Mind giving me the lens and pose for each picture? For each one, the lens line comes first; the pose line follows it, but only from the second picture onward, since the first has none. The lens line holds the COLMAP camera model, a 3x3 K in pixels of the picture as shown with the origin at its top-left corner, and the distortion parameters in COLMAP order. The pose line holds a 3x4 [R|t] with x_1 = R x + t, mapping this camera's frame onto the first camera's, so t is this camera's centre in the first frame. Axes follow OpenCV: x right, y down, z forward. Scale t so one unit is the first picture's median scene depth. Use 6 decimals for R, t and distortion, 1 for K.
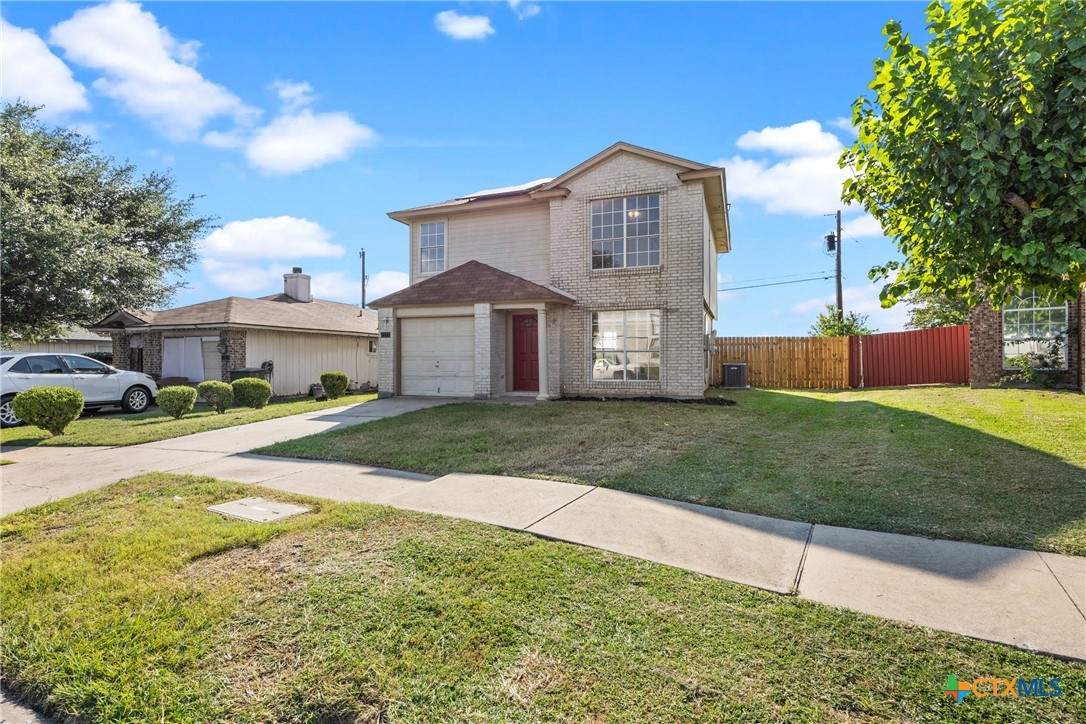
lens RADIAL K [[518.7, 0, 545.3], [0, 518.7, 361.7], [0, 0, 1]] dist [-0.002835, -0.000038]
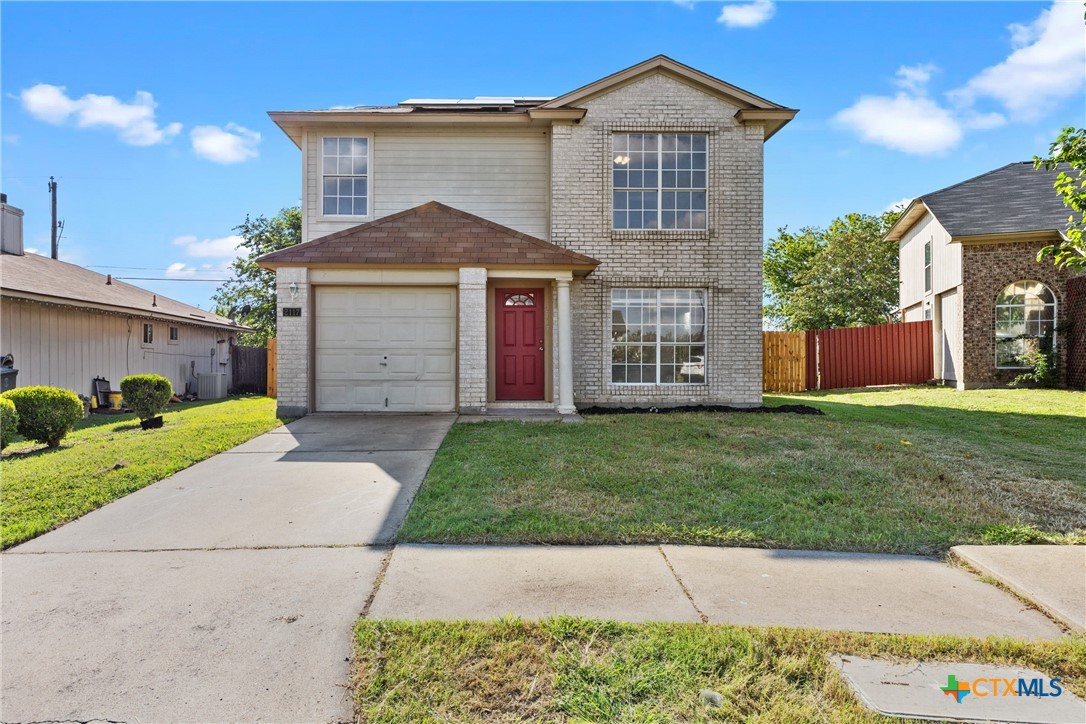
lens RADIAL K [[653.6, 0, 541.1], [0, 653.6, 363.7], [0, 0, 1]] dist [0.001014, -0.000173]
pose [[0.930986, 0.001435, 0.365052, -0.325959], [-0.002536, 0.999994, 0.002537, 0.005608], [-0.365046, -0.003288, 0.930984, 0.195603]]
